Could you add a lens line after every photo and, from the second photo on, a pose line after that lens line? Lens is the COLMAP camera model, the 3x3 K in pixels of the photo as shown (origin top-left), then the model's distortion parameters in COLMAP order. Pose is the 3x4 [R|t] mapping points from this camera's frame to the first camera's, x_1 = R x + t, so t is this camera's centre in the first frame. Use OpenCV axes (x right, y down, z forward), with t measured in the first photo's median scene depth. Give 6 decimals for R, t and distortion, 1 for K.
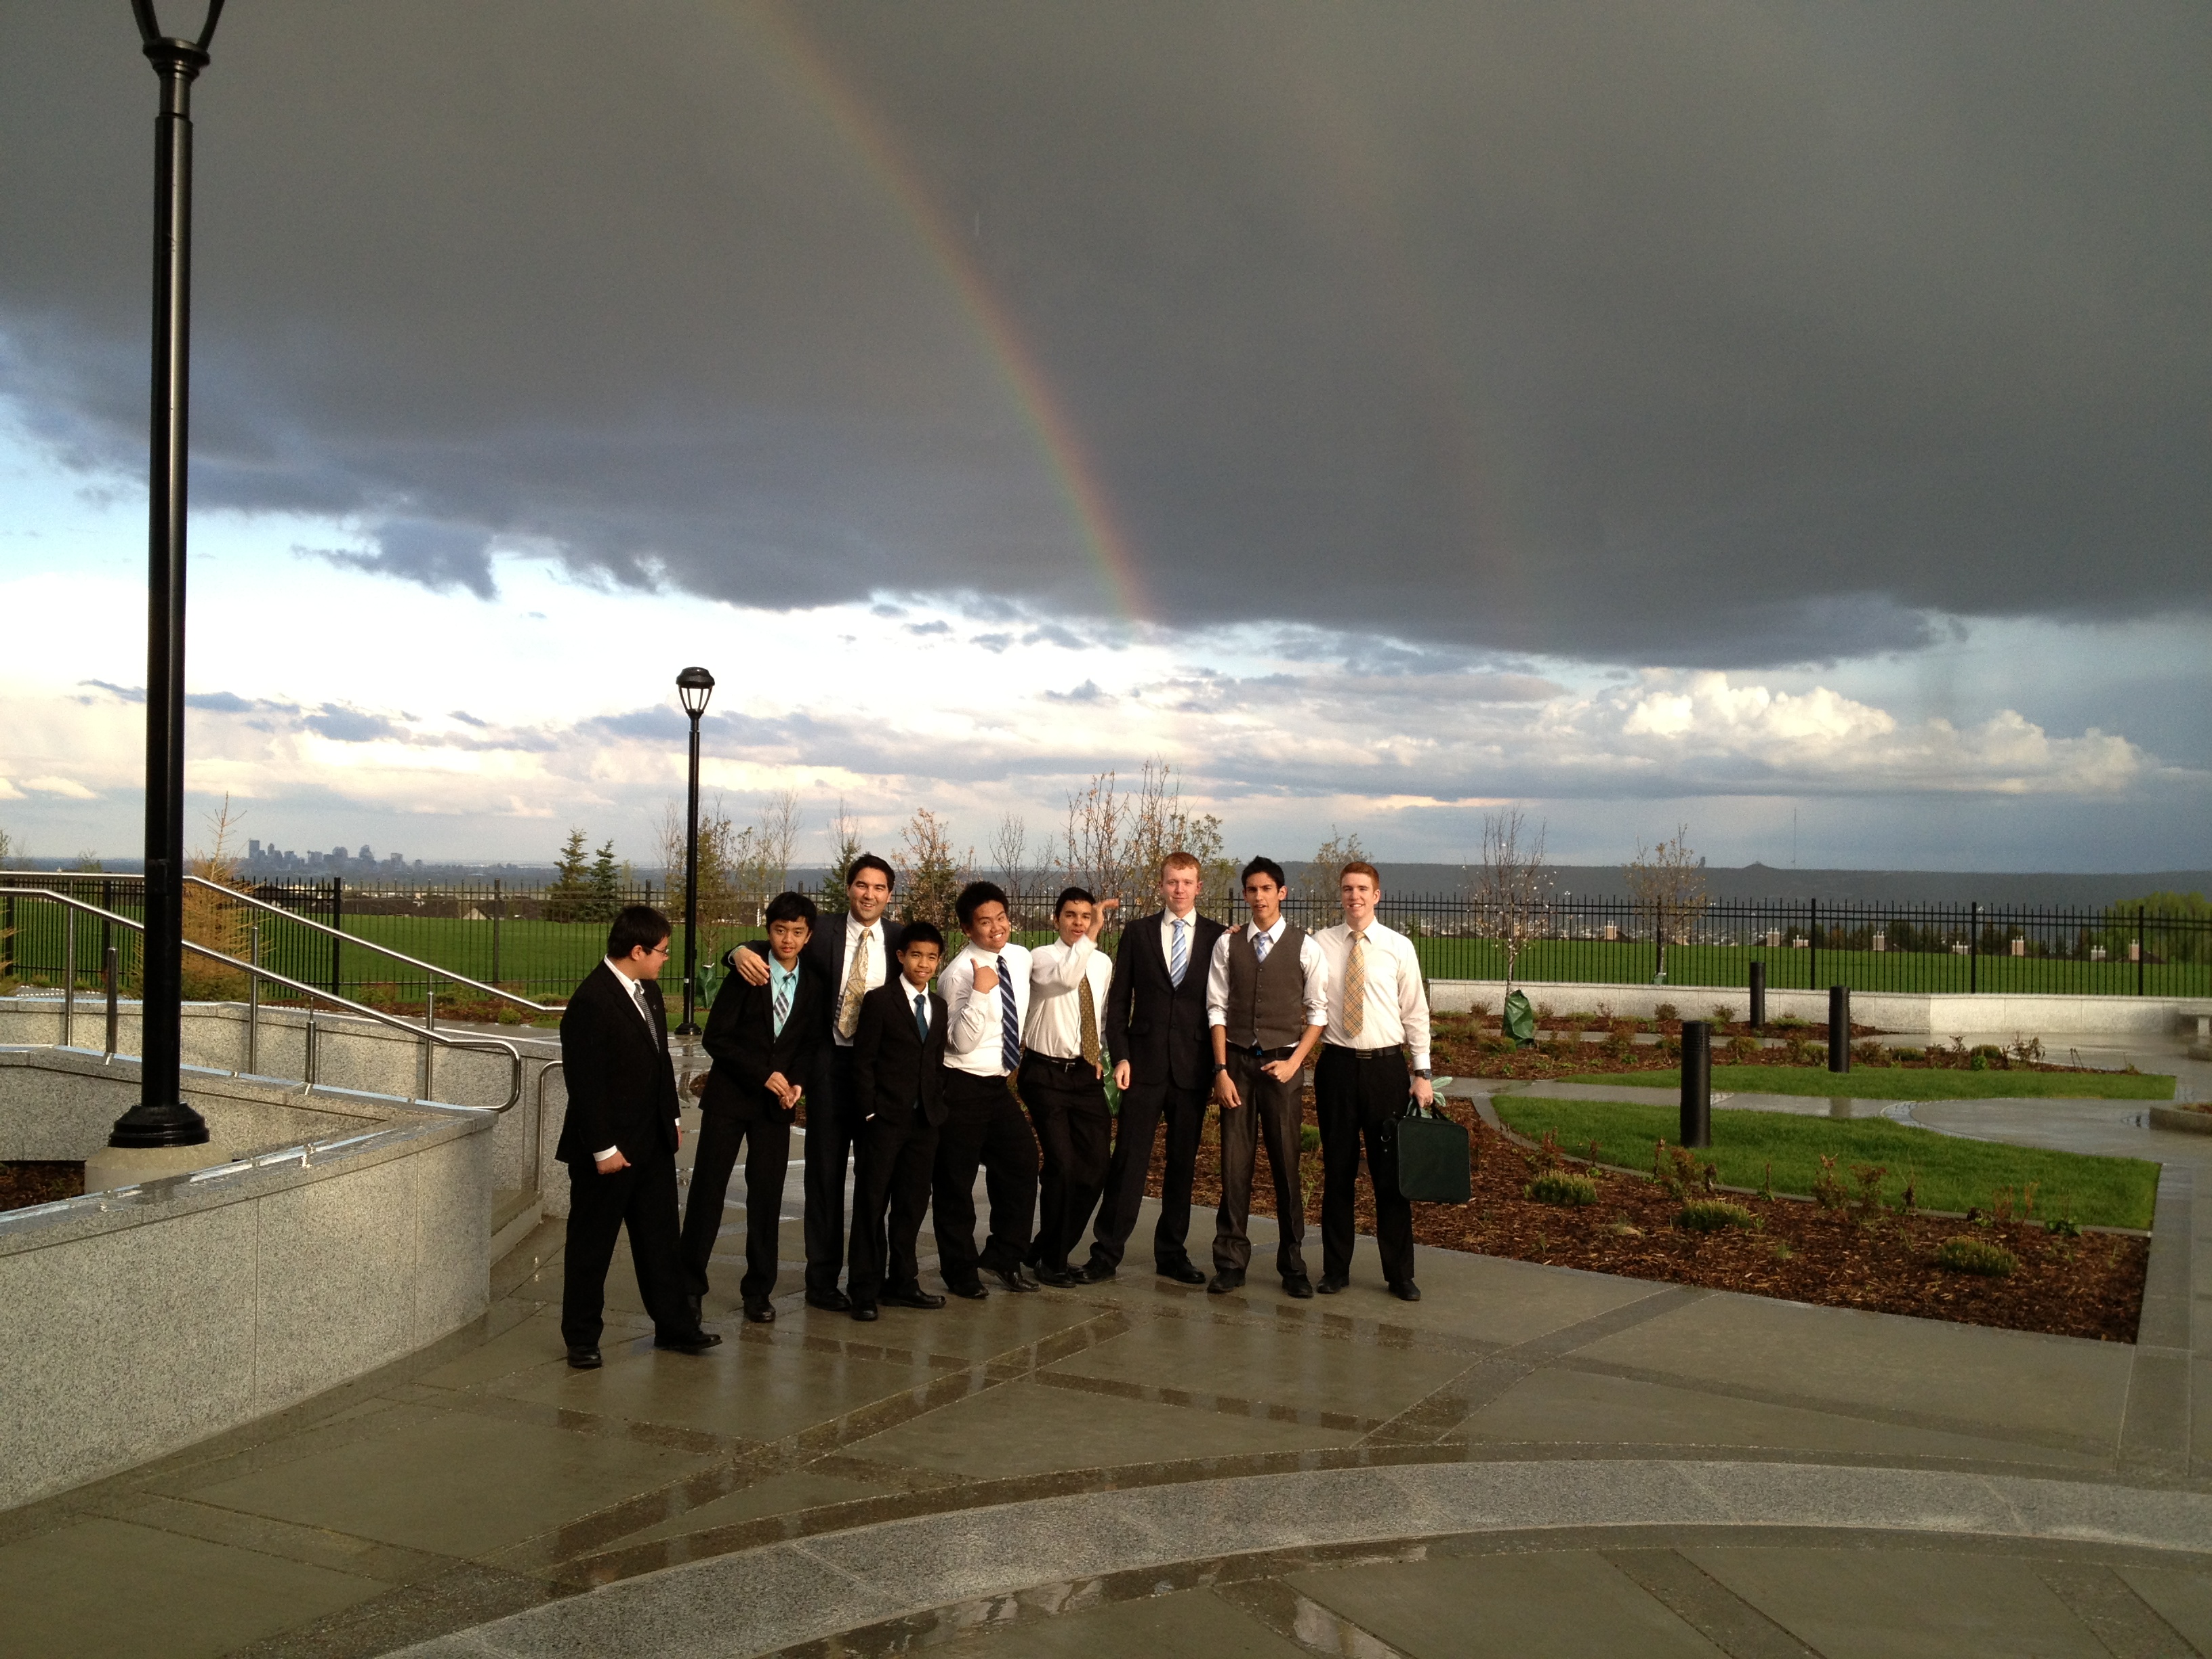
lens RADIAL K [[1981.5, 0, 1070.3], [0, 1981.5, 827.3], [0, 0, 1]] dist [0.102885, -0.184749]
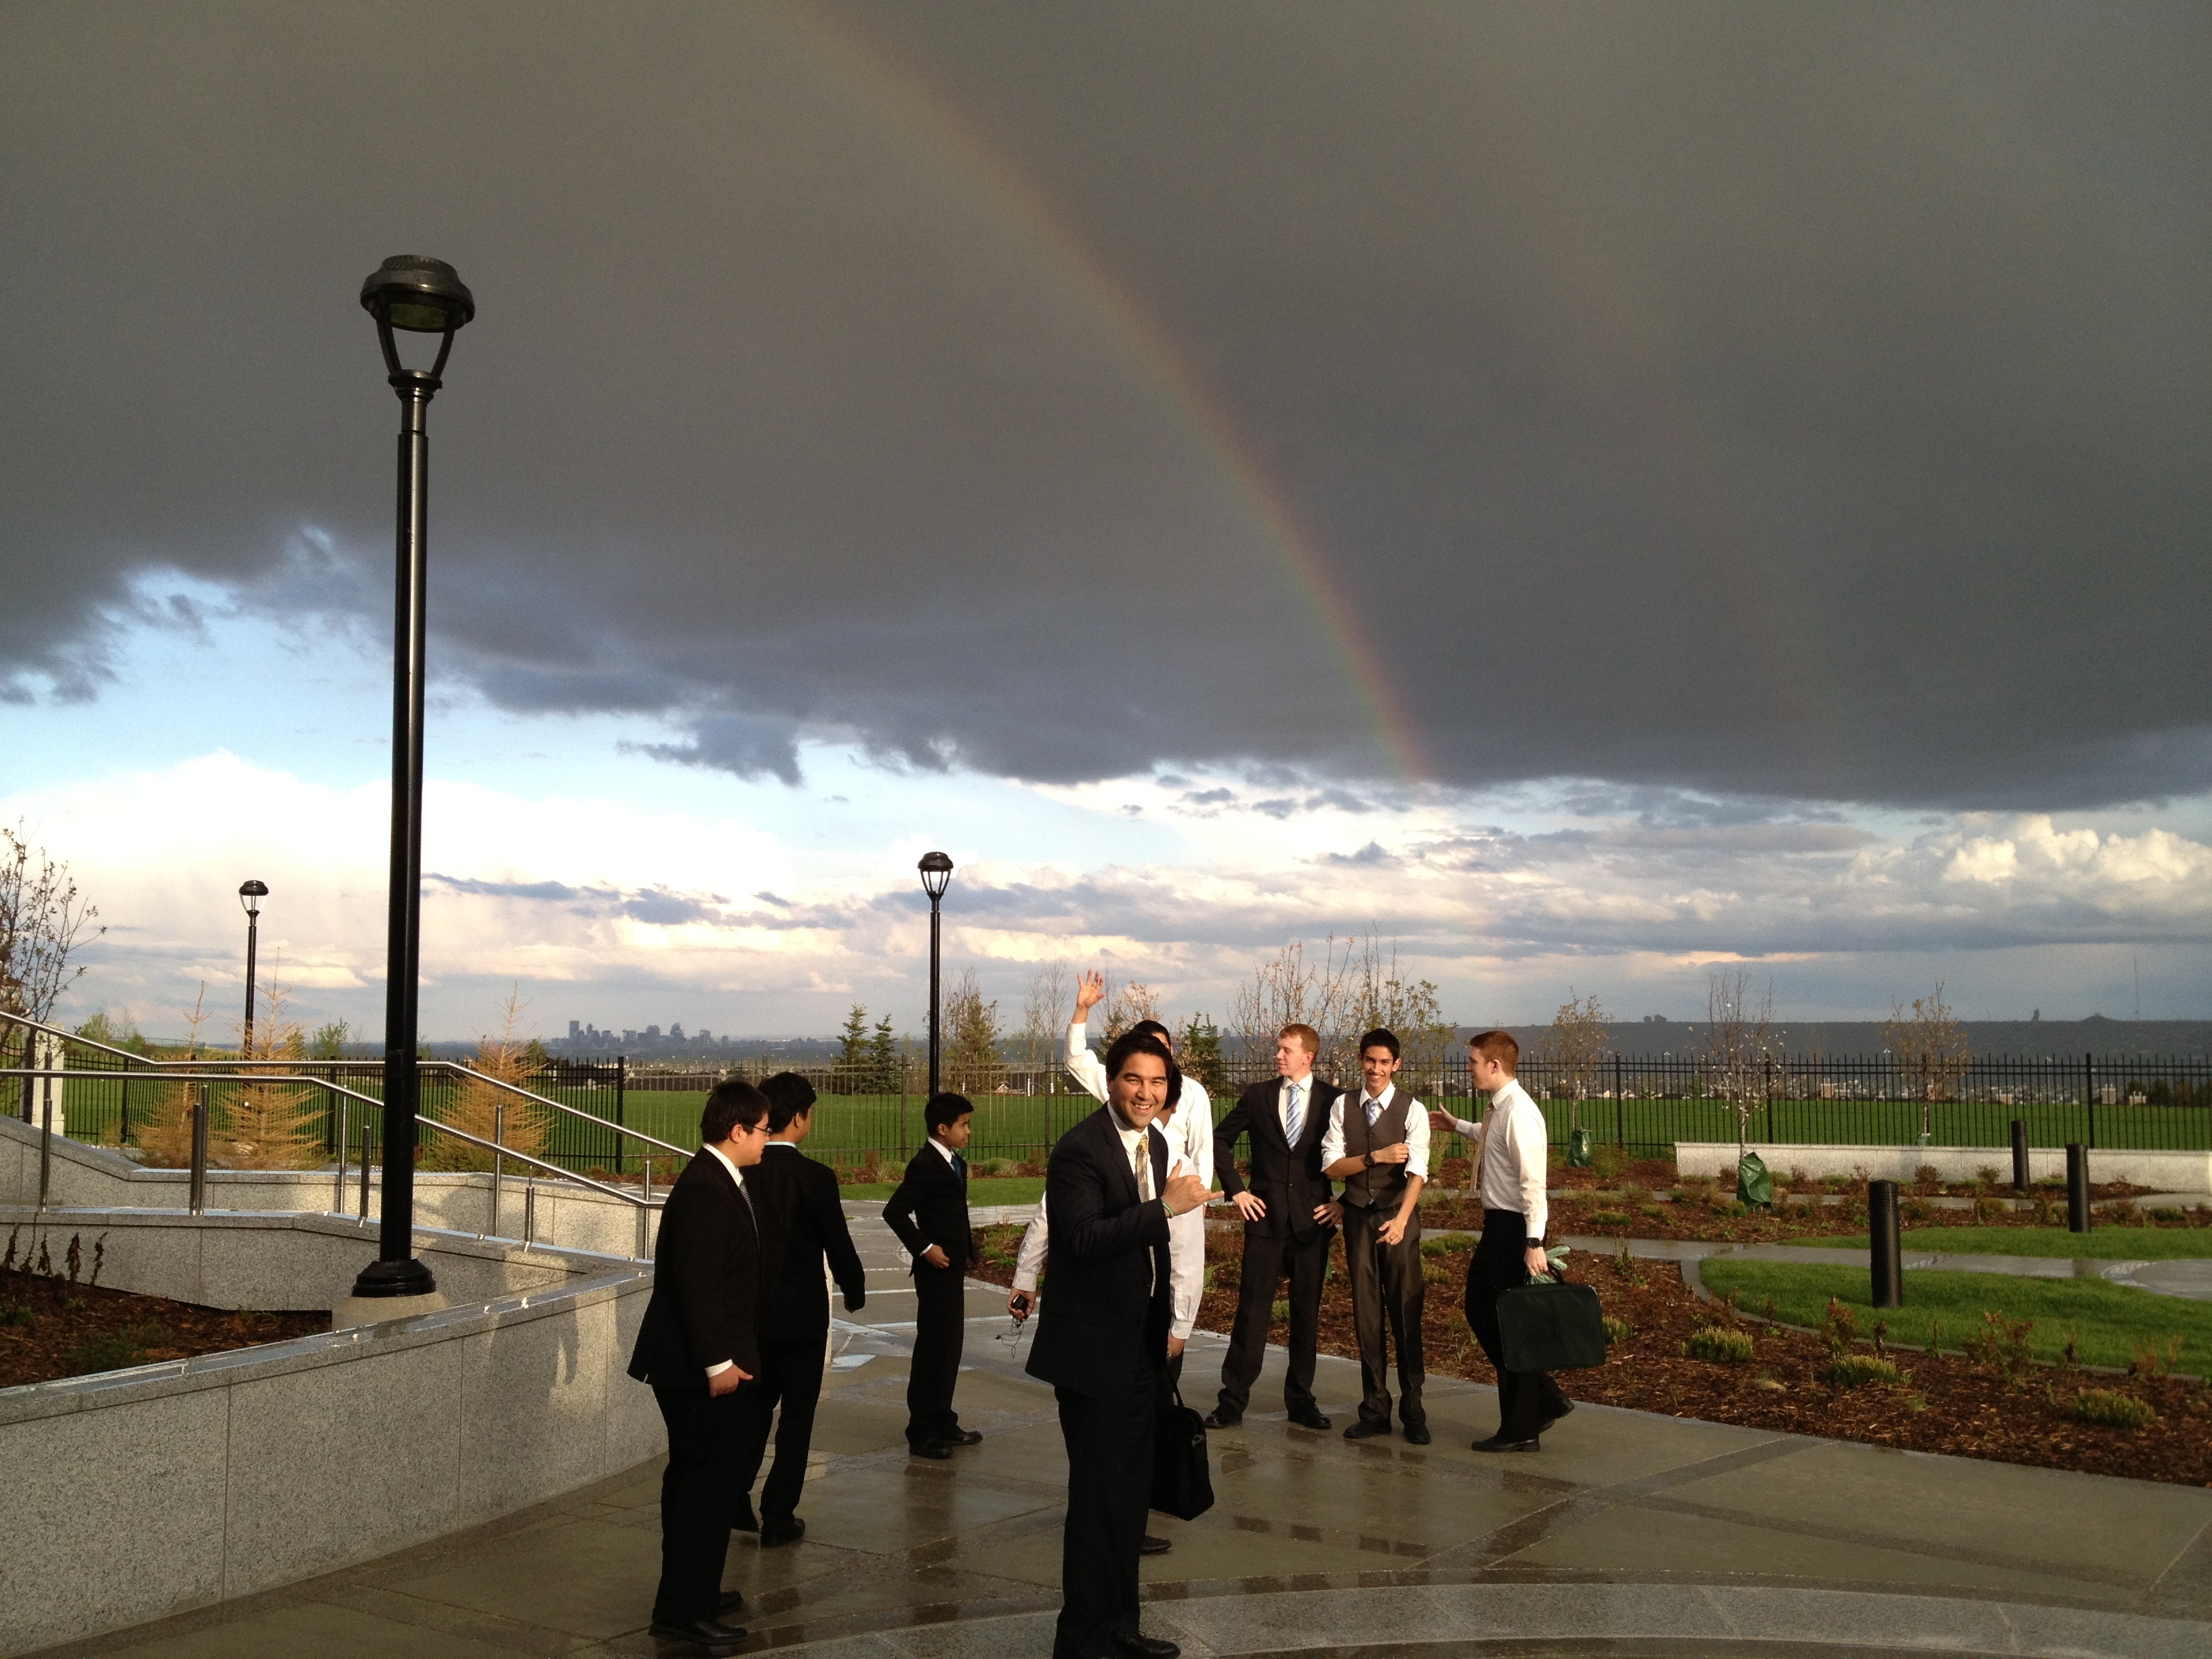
lens RADIAL K [[1984.9, 0, 1106.0], [0, 1984.9, 829.5], [0, 0, 1]] dist [0.153616, -0.317305]
pose [[0.990889, -0.032151, -0.130789, 0.082229], [0.021372, 0.996320, -0.083000, -0.003686], [0.132976, 0.079448, 0.987930, -0.088125]]
